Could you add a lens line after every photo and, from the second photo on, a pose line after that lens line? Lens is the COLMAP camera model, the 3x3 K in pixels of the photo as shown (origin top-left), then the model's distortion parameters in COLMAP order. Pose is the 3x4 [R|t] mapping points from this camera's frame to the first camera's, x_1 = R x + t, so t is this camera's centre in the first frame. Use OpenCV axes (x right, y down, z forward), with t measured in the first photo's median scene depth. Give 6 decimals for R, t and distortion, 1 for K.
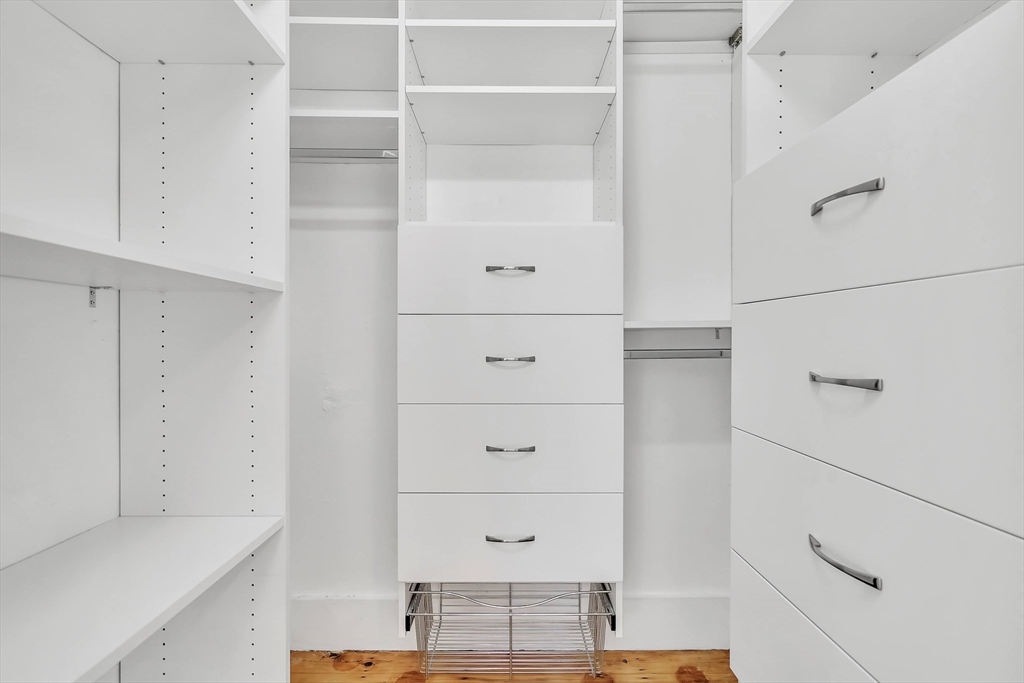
lens RADIAL K [[504.8, 0, 497.7], [0, 504.8, 341.0], [0, 0, 1]] dist [0.001869, 0.000232]
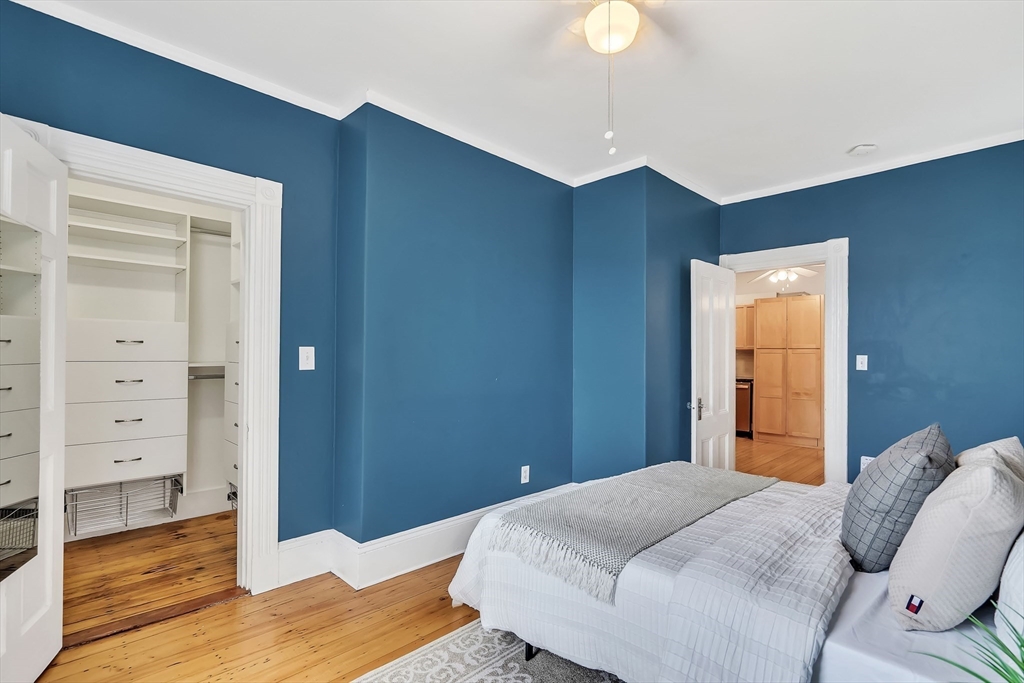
lens RADIAL K [[487.0, 0, 516.9], [0, 487.0, 356.7], [0, 0, 1]] dist [0.000923, 0.000189]
pose [[0.703630, 0.010213, 0.710493, -0.295704], [0.002876, 0.999848, -0.017220, -0.029892], [-0.710561, 0.014160, 0.703493, -1.729931]]
